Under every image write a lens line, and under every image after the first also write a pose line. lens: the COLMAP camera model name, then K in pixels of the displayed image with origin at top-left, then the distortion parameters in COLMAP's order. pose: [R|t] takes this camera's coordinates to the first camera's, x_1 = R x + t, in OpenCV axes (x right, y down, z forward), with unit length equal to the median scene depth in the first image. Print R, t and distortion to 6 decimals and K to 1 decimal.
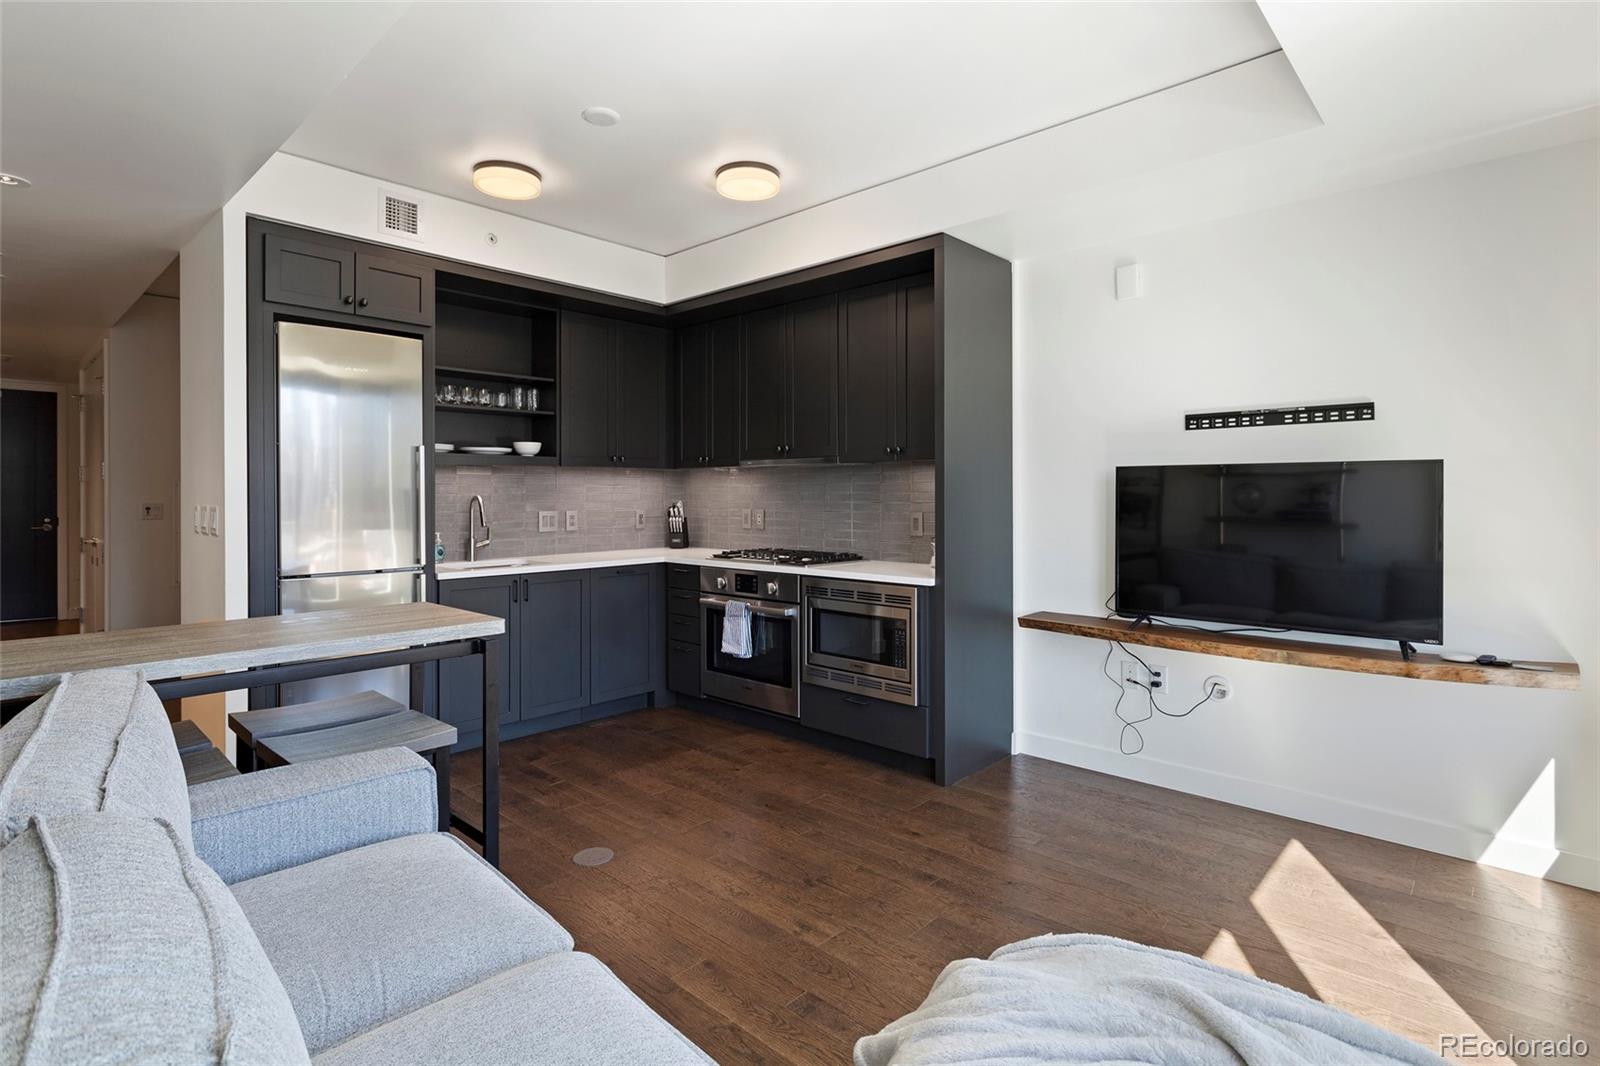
lens RADIAL K [[773.1, 0, 782.2], [0, 773.1, 497.6], [0, 0, 1]] dist [0.002608, 0.002397]
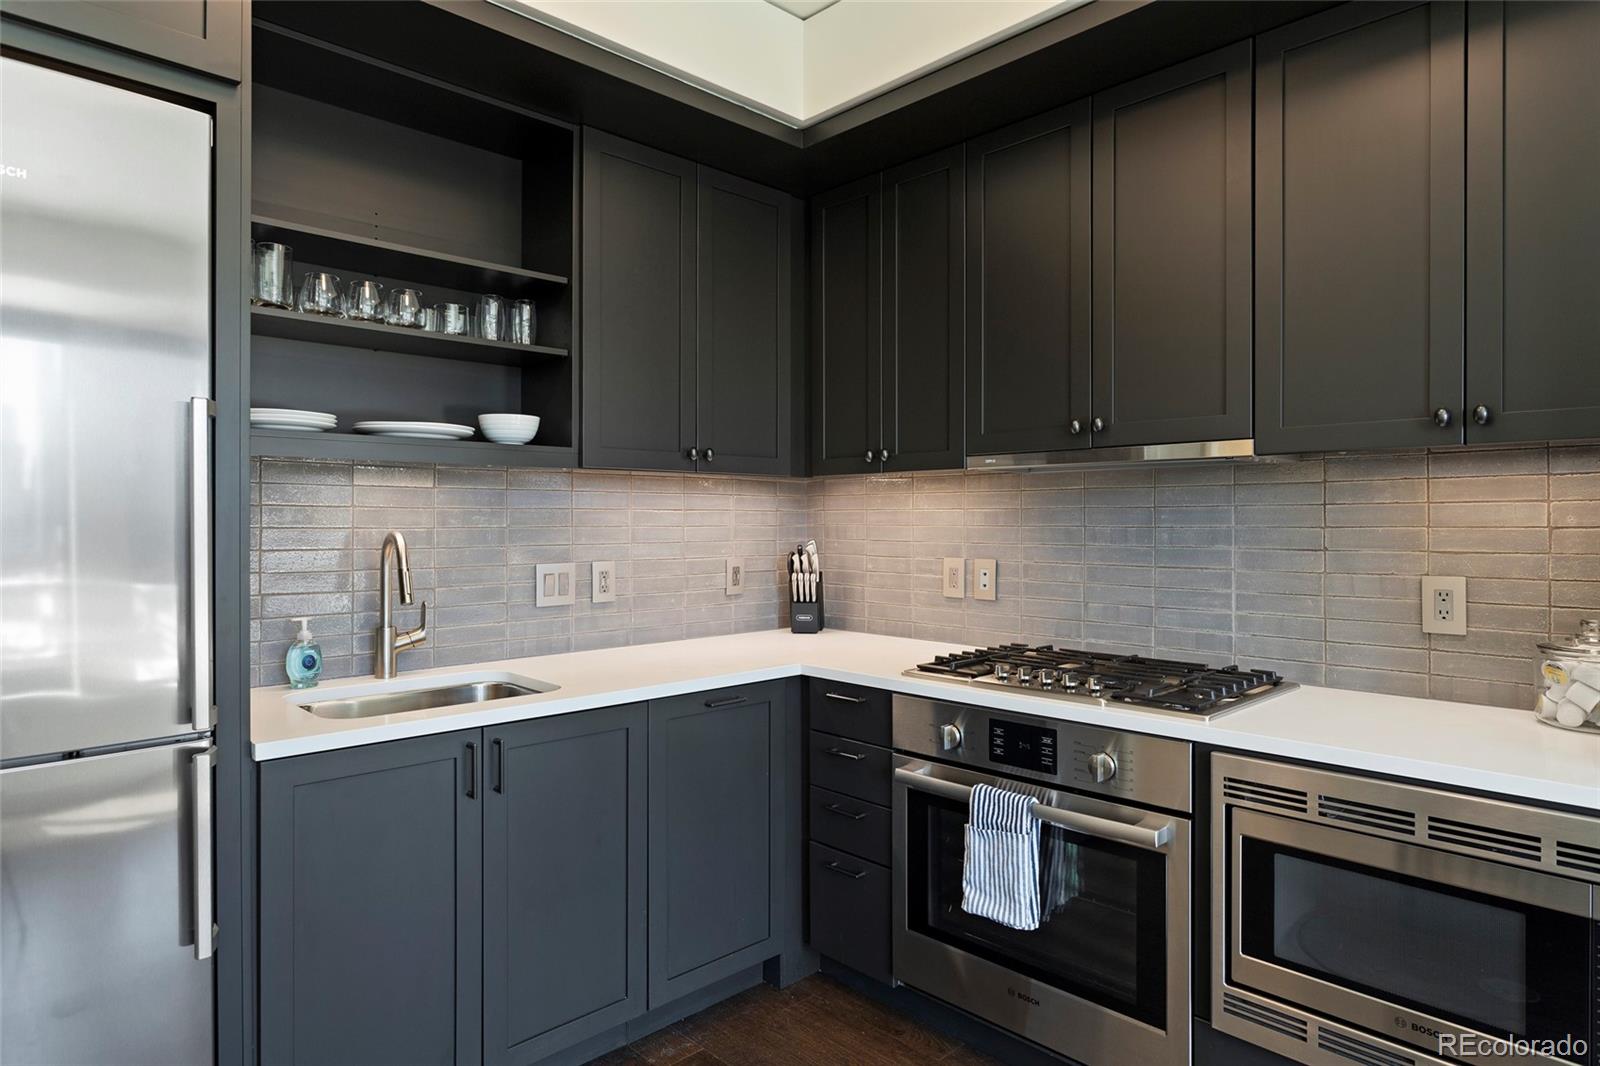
lens RADIAL K [[921.7, 0, 807.4], [0, 921.7, 523.5], [0, 0, 1]] dist [-0.001804, 0.001945]
pose [[0.999199, 0.001561, -0.039992, -0.133883], [-0.001677, 0.999994, -0.002881, -0.006318], [0.039988, 0.002946, 0.999196, 0.471424]]
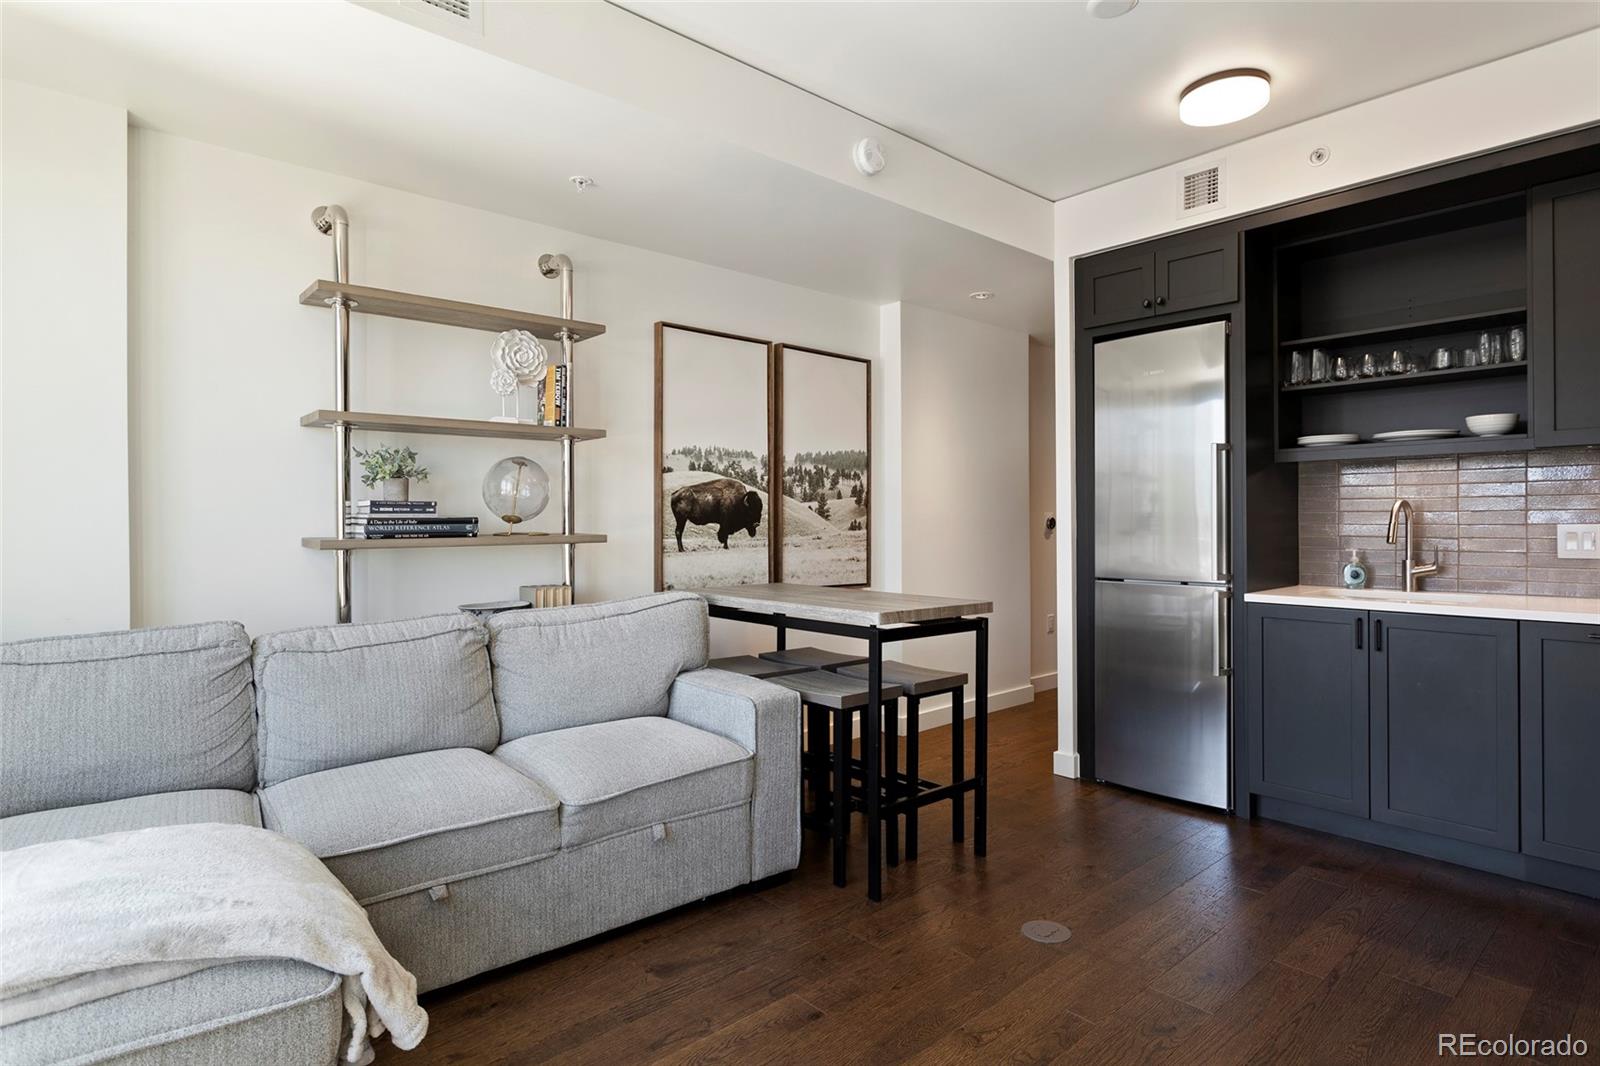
lens RADIAL K [[837.0, 0, 814.3], [0, 837.0, 521.7], [0, 0, 1]] dist [-0.007350, 0.000442]
pose [[-0.059180, 0.003304, -0.998242, 0.403170], [0.002573, 0.999992, 0.003157, 0.013371], [0.998244, -0.002381, -0.059188, 0.491626]]
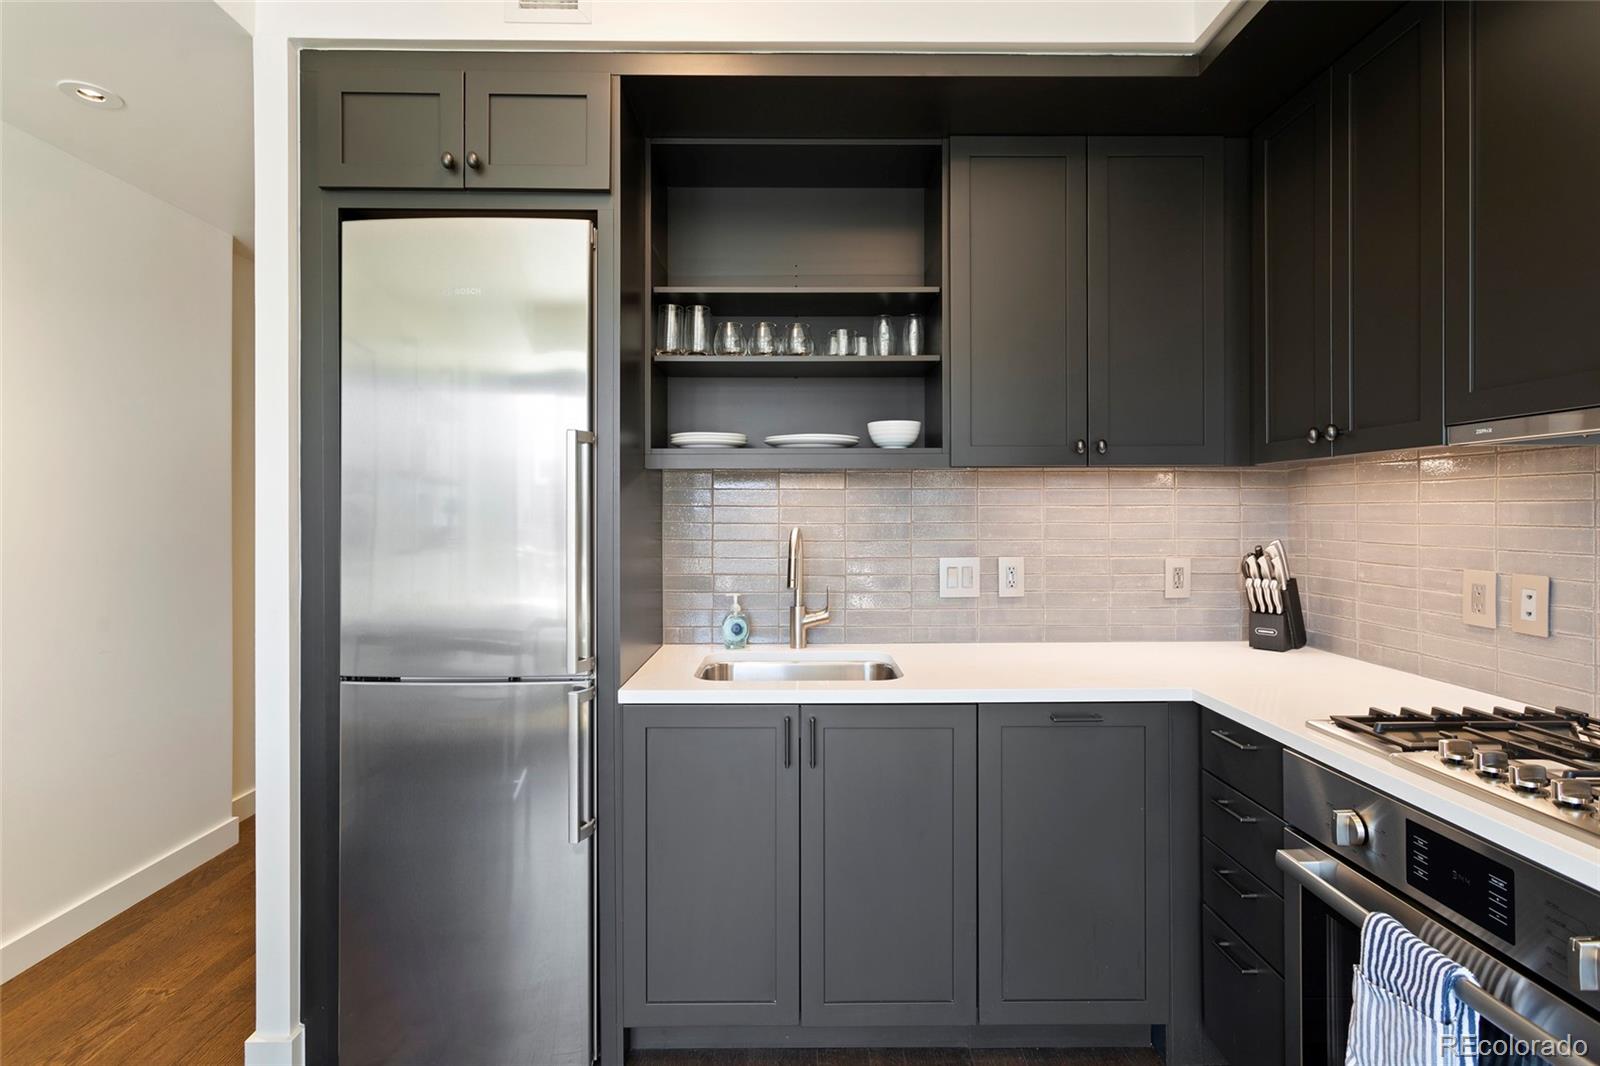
lens RADIAL K [[773.1, 0, 793.8], [0, 773.1, 510.8], [0, 0, 1]] dist [0.002608, 0.002397]
pose [[0.697976, -0.001809, -0.716119, -0.013201], [-0.002829, 0.999982, -0.005283, -0.011133], [0.716116, 0.005714, 0.697958, 0.614686]]
